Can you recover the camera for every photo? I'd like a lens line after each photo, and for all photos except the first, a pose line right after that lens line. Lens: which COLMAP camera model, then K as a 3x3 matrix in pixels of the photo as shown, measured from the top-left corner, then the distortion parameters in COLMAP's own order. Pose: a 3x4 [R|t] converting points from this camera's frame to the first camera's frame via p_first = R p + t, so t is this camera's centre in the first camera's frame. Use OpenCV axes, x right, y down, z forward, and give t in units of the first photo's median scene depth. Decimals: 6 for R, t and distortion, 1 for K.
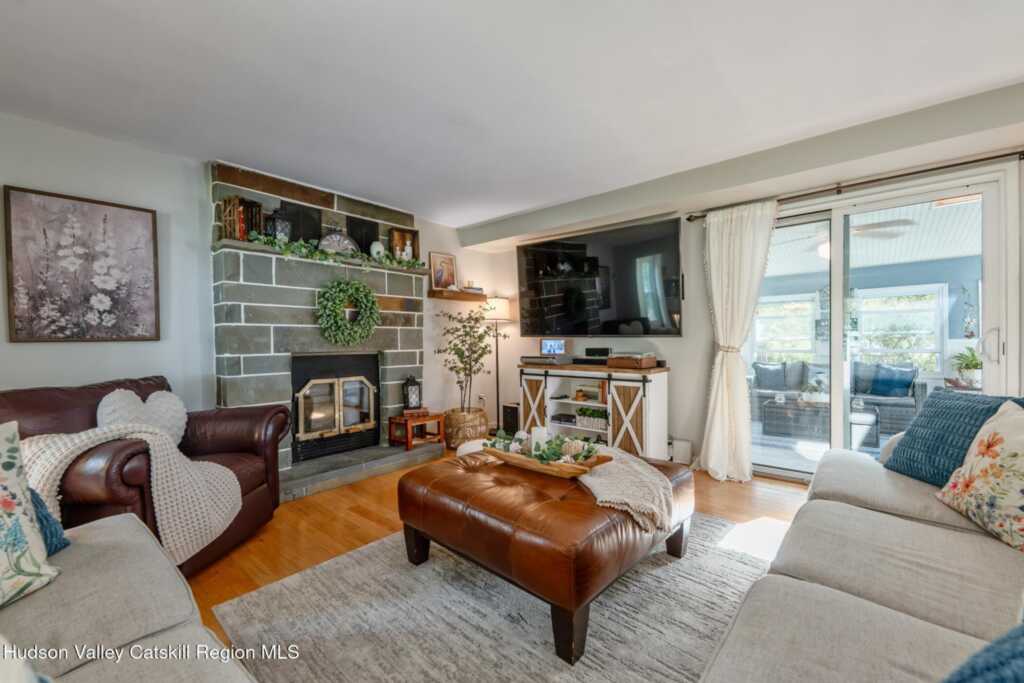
lens RADIAL K [[418.1, 0, 511.2], [0, 418.1, 341.2], [0, 0, 1]] dist [0.001752, -0.000170]
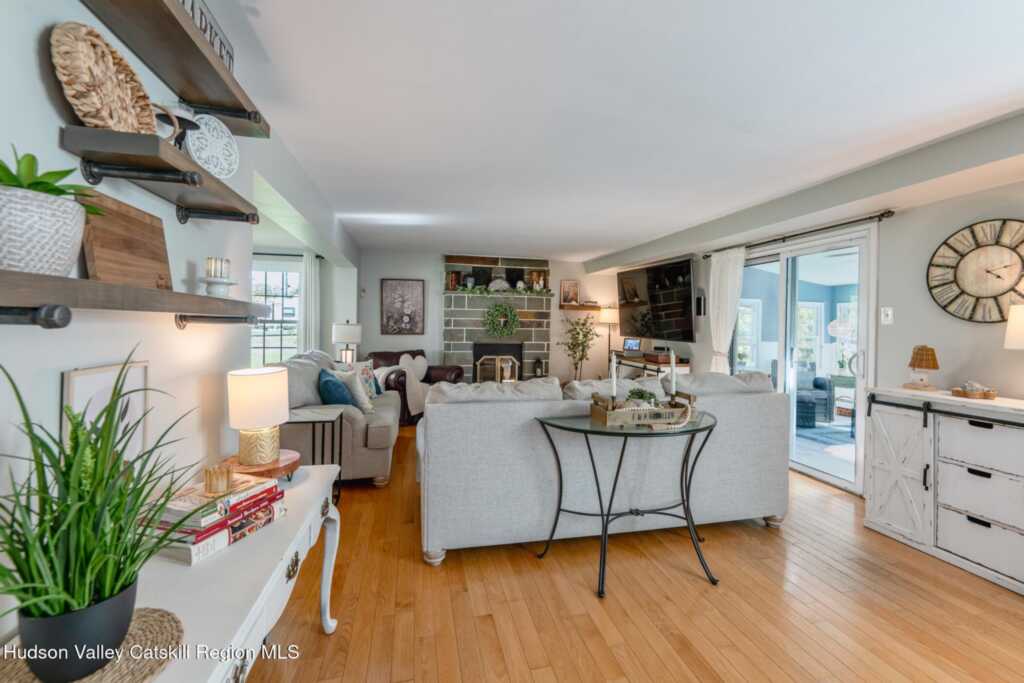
lens RADIAL K [[418.1, 0, 519.9], [0, 418.1, 324.1], [0, 0, 1]] dist [0.001752, -0.000170]
pose [[0.818975, 0.023162, -0.573362, 0.723708], [-0.023991, 0.999693, 0.006116, -0.066458], [0.573328, 0.008747, 0.819279, -0.473382]]
